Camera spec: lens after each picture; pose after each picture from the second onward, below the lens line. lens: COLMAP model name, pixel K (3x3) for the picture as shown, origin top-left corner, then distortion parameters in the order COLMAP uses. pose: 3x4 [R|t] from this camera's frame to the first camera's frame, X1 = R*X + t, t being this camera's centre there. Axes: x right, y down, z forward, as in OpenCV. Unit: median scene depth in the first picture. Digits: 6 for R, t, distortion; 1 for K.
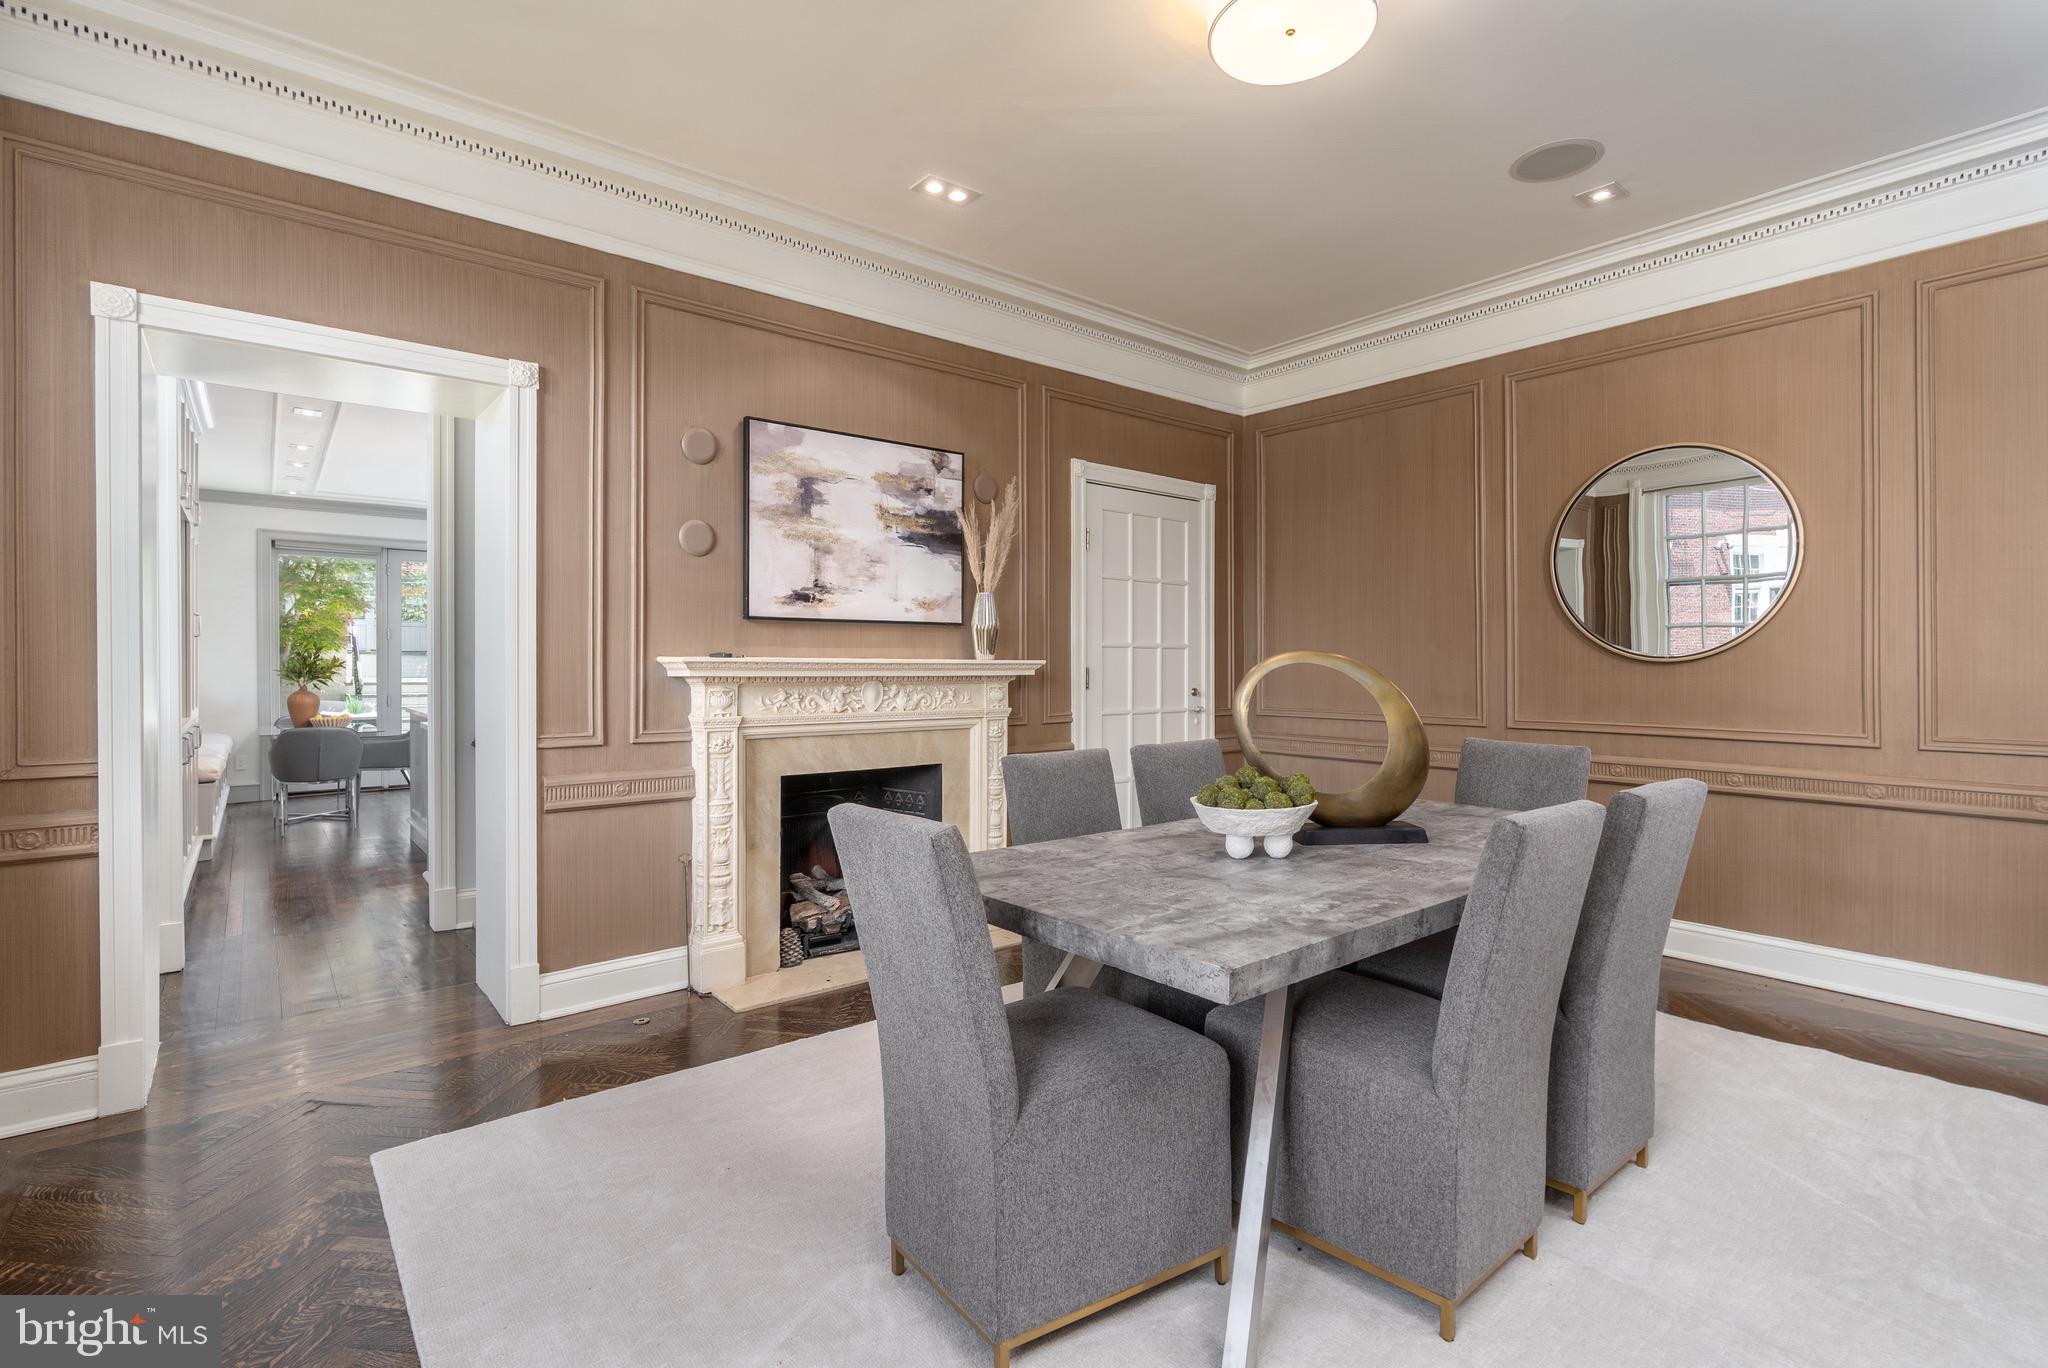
lens RADIAL K [[949.3, 0, 1033.9], [0, 949.3, 681.2], [0, 0, 1]] dist [-0.012100, 0.000663]
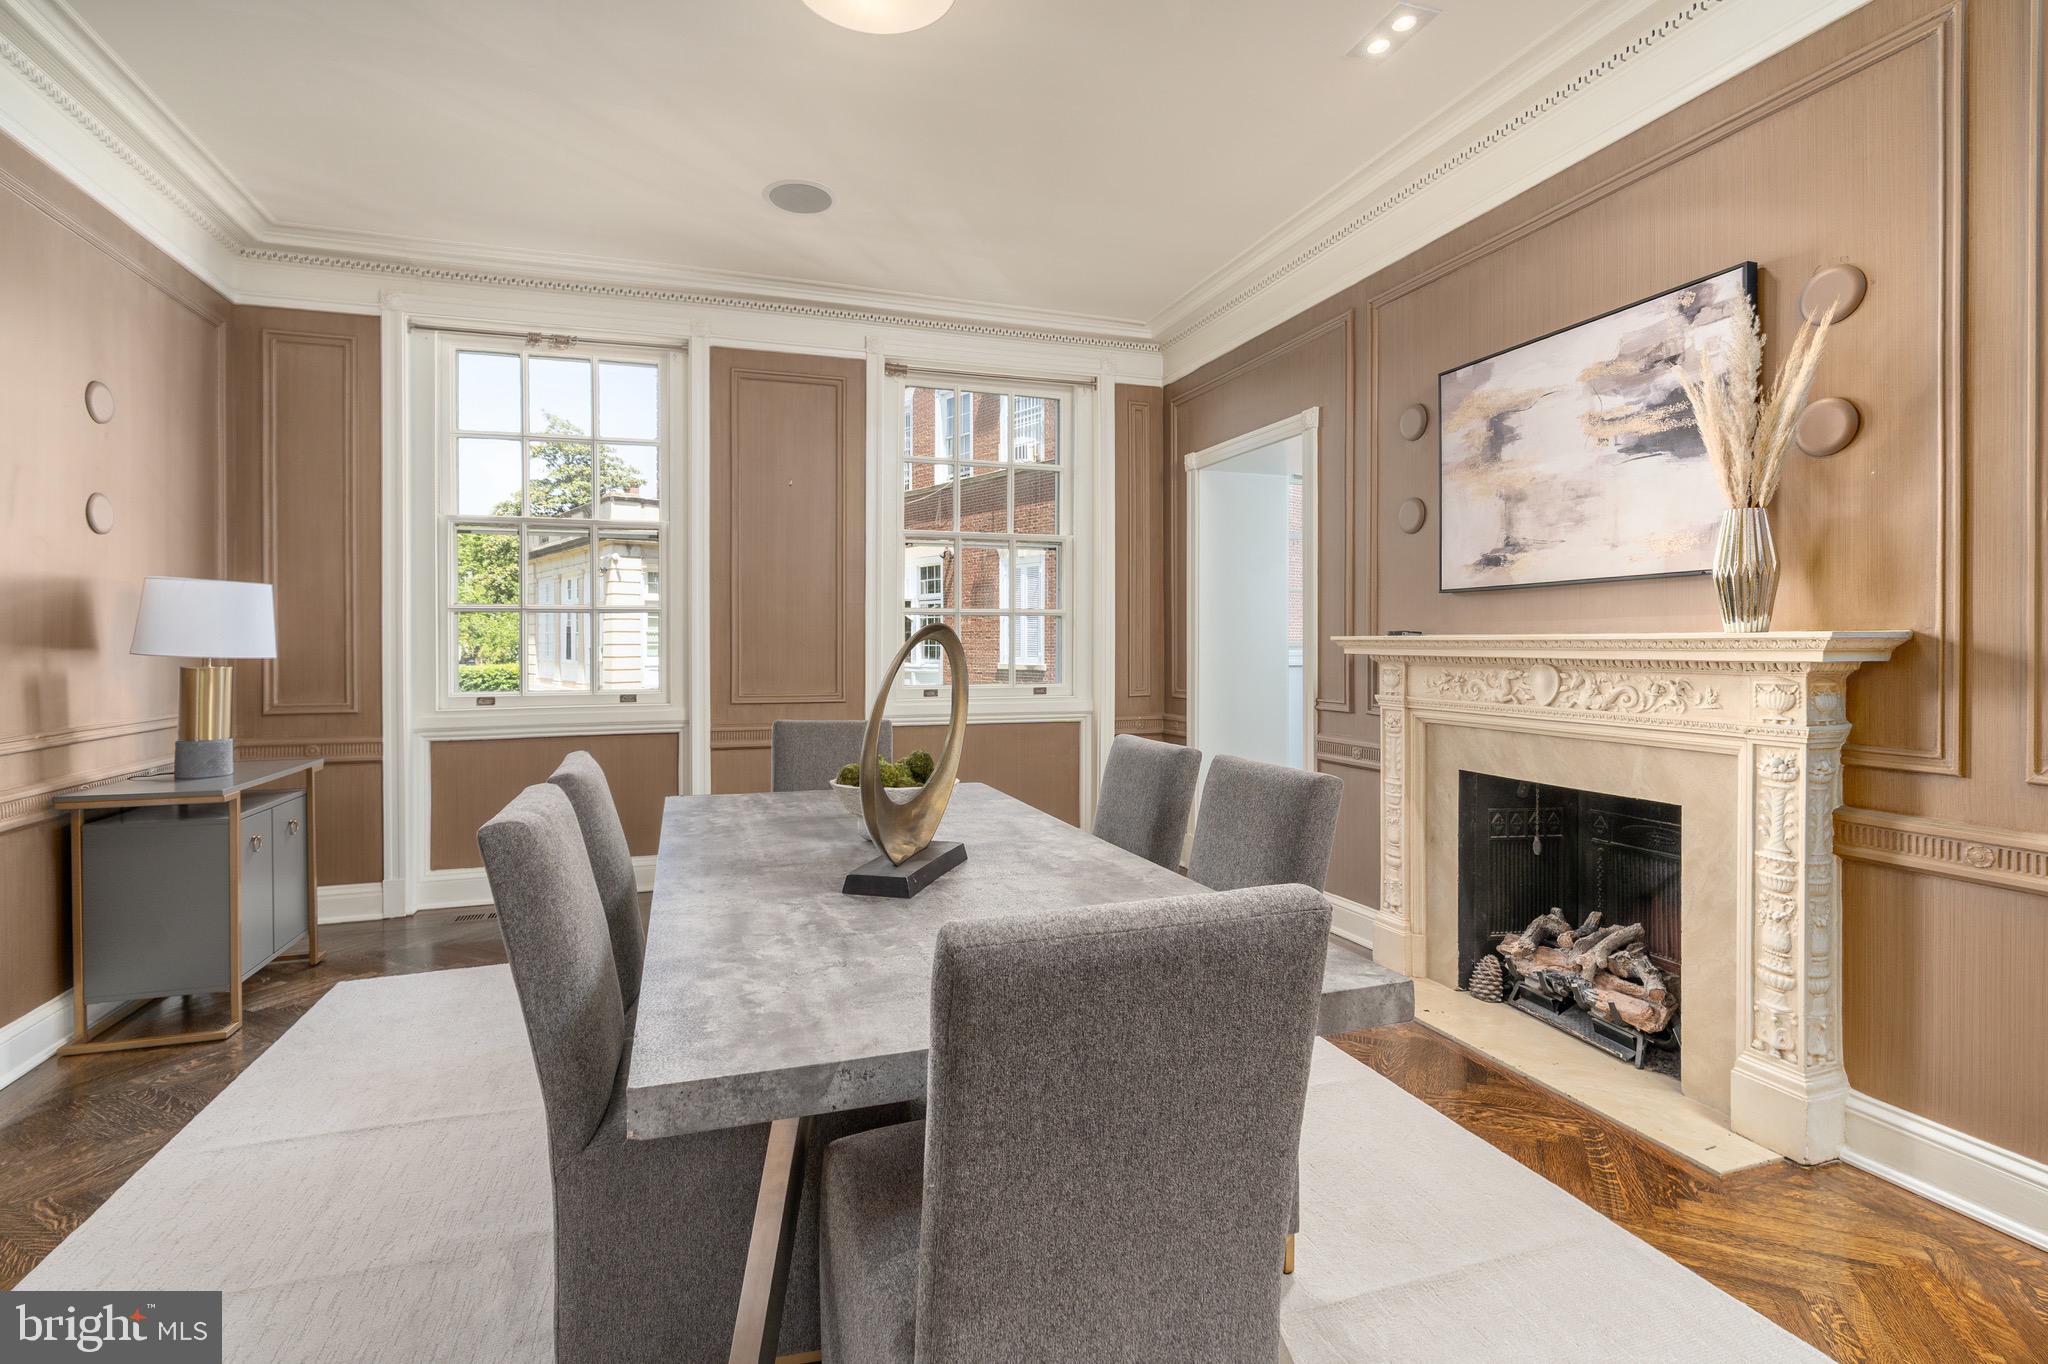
lens RADIAL K [[949.3, 0, 994.2], [0, 949.3, 662.0], [0, 0, 1]] dist [-0.012100, 0.000663]
pose [[-0.378640, 0.016438, -0.925398, 0.665636], [-0.012993, 0.999649, 0.023074, -0.013251], [0.925453, 0.020760, -0.378294, 0.879115]]
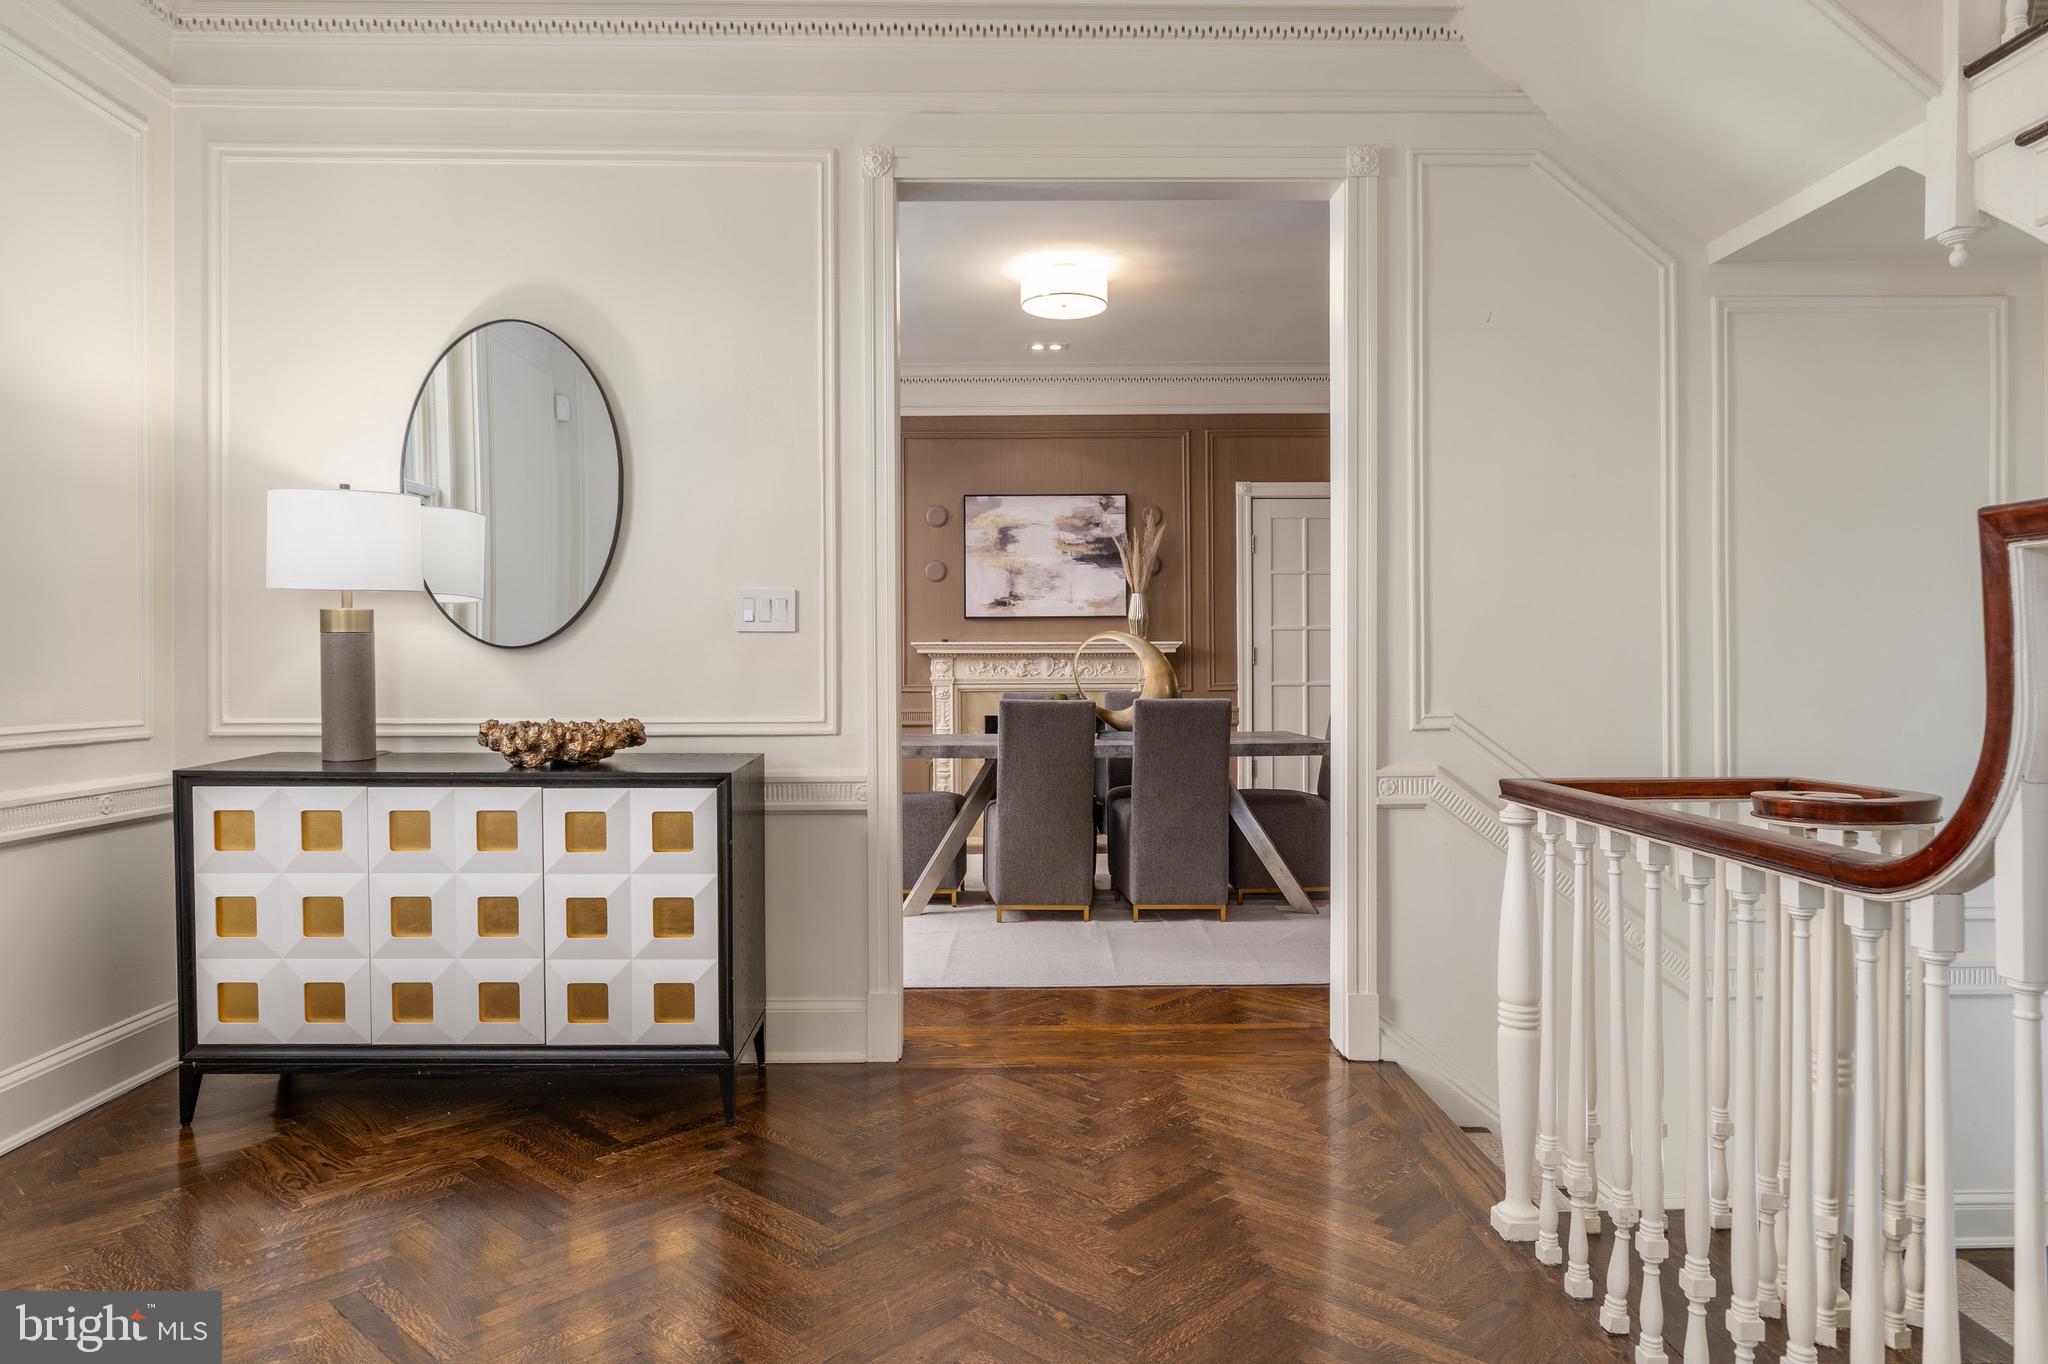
lens RADIAL K [[1296.0, 0, 1005.6], [0, 1296.0, 675.0], [0, 0, 1]] dist [0.000003, 0.000827]
pose [[0.775527, 0.000035, -0.631314, 1.079628], [-0.005371, 0.999964, -0.006542, 0.042678], [0.631291, 0.008465, 0.775500, -0.639241]]
